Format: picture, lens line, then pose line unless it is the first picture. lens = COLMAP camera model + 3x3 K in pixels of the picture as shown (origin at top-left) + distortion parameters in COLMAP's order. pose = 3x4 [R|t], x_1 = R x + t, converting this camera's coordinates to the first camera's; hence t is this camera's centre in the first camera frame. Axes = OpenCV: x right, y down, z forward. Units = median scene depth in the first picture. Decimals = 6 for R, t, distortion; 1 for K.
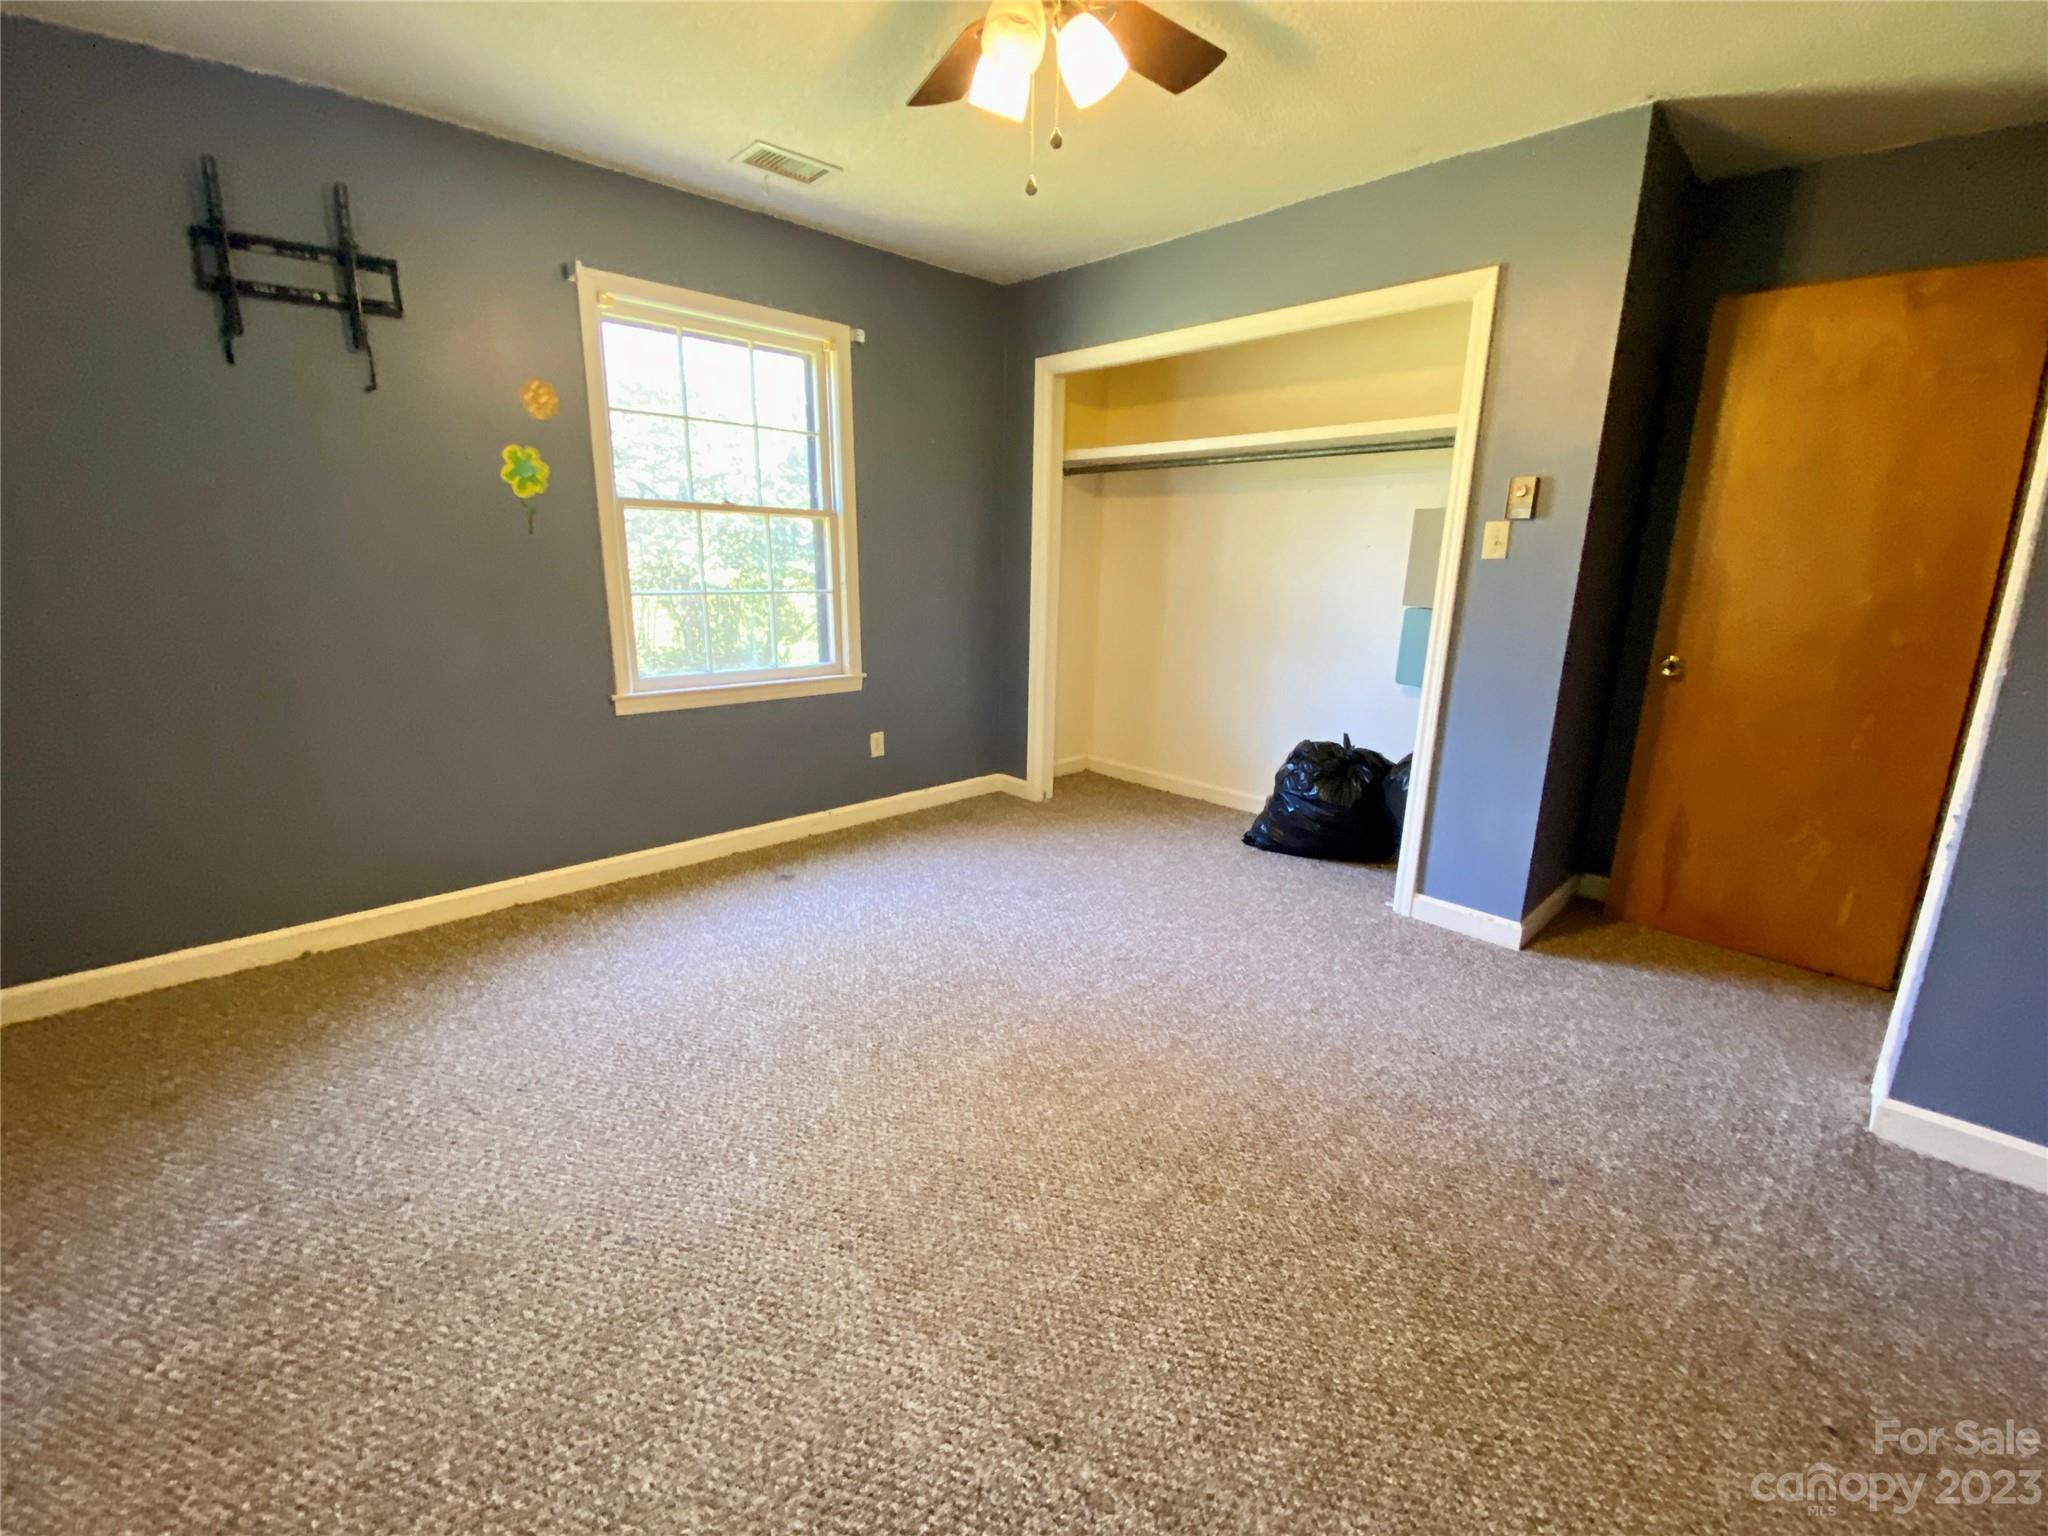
lens RADIAL K [[884.6, 0, 1031.6], [0, 884.6, 760.0], [0, 0, 1]] dist [-0.002721, -0.001433]
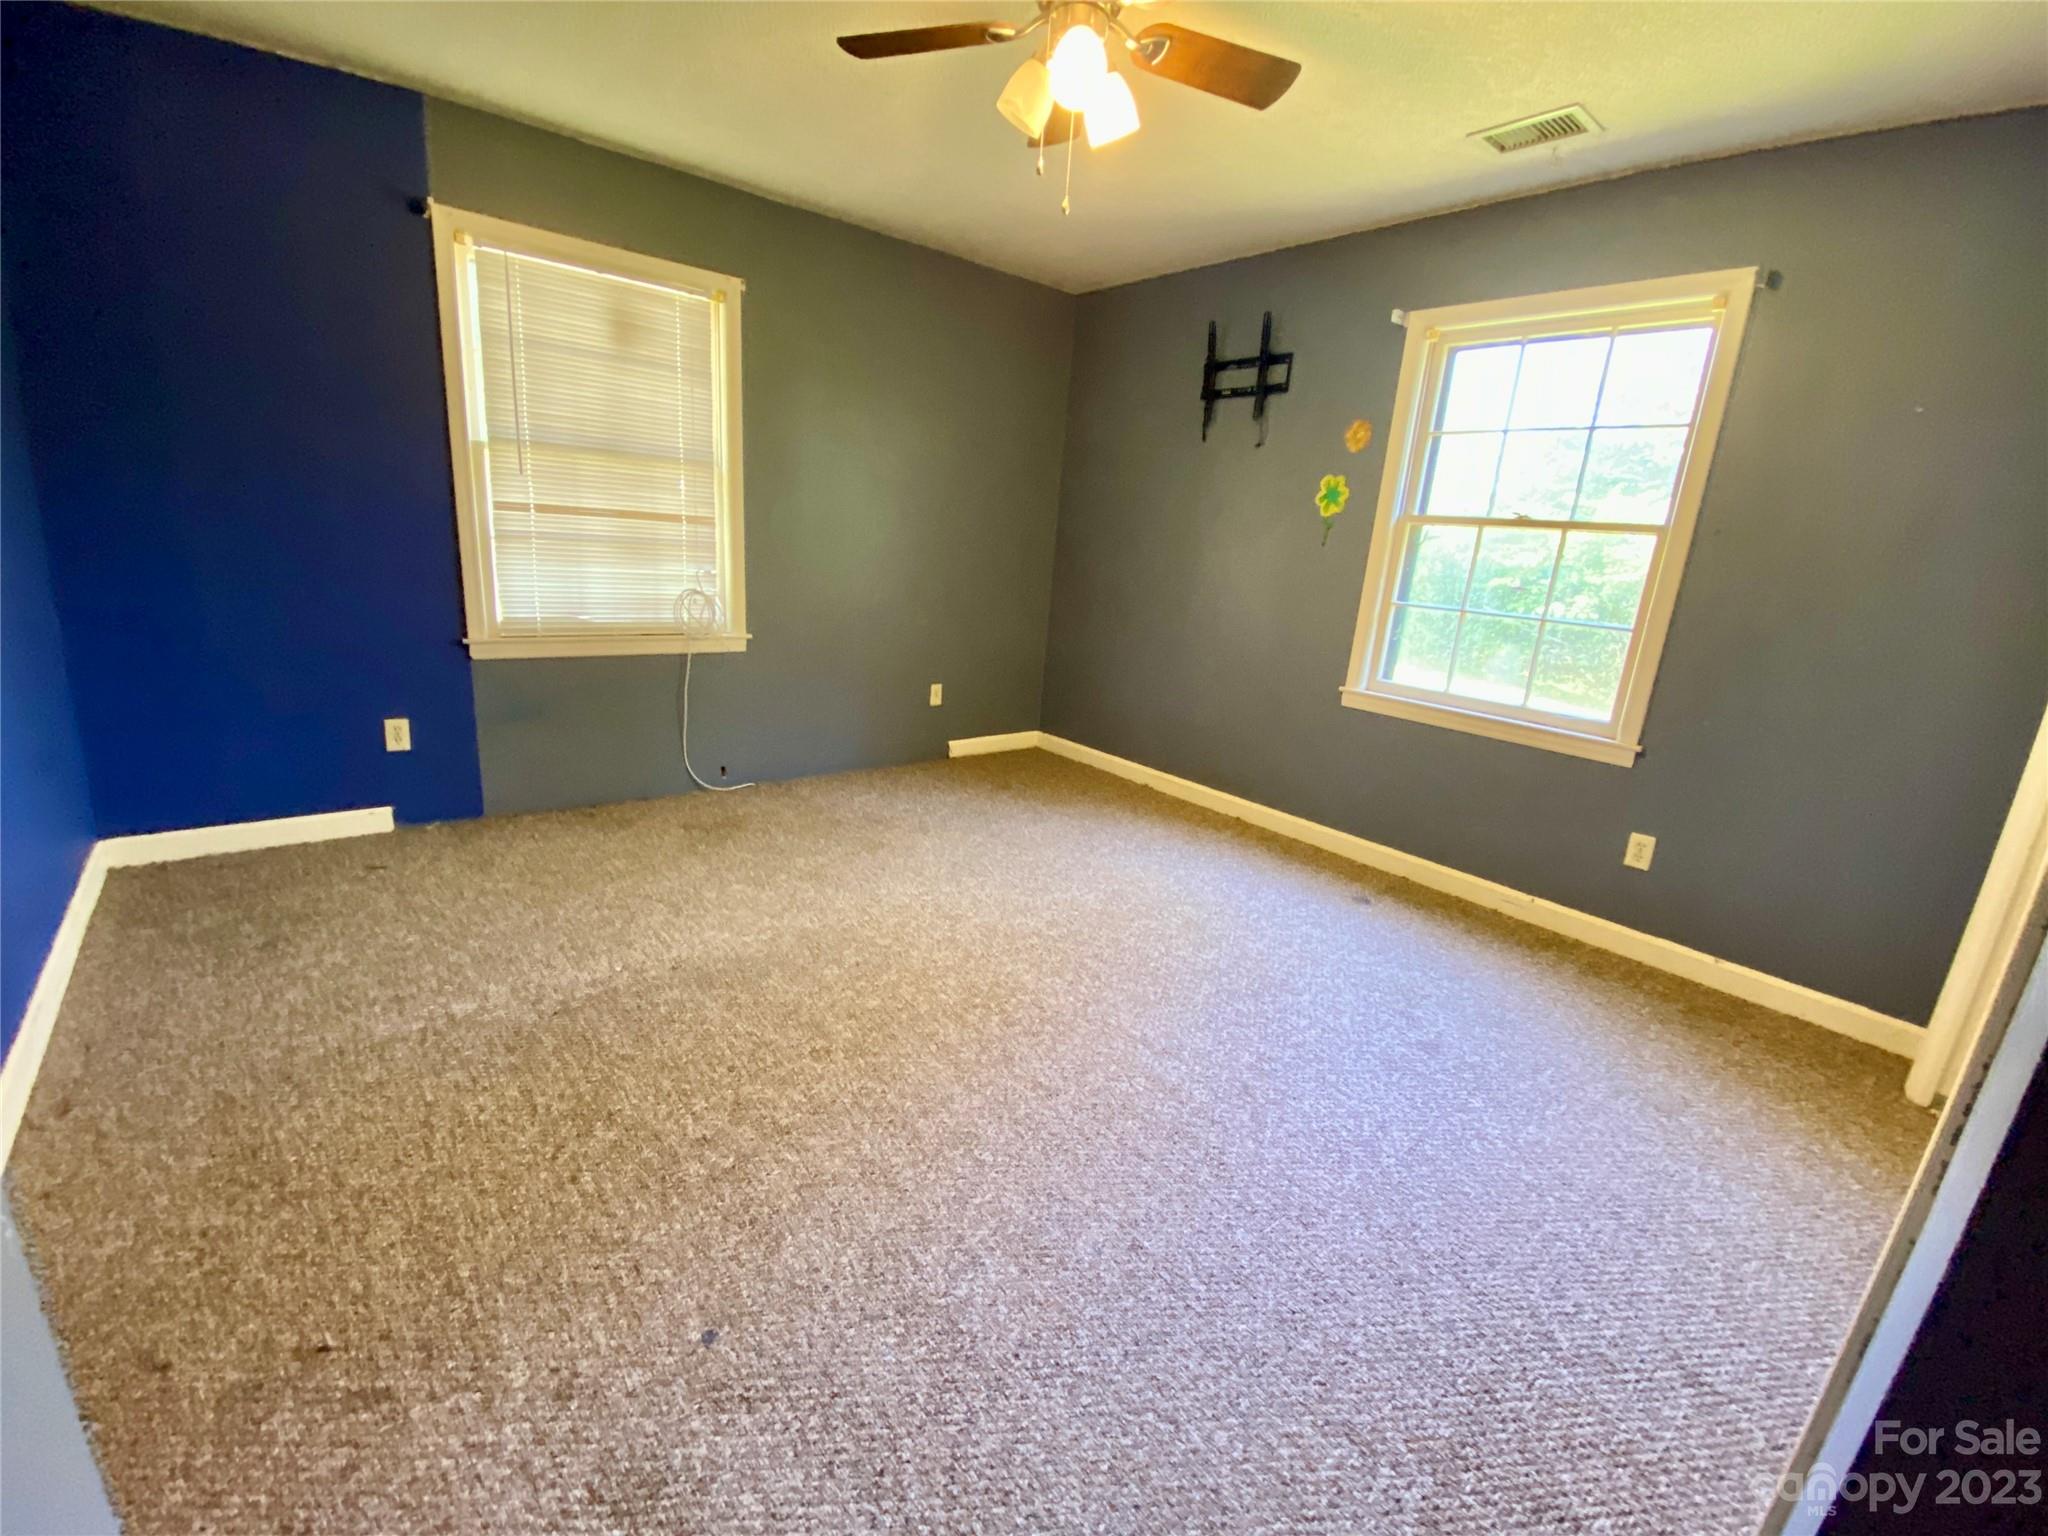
lens RADIAL K [[884.6, 0, 1031.5], [0, 884.6, 777.5], [0, 0, 1]] dist [-0.002721, -0.001433]
pose [[-0.092245, 0.243865, -0.965412, 0.798020], [-0.306864, 0.915395, 0.260552, -0.160057], [0.947273, 0.320285, -0.009607, 0.756242]]
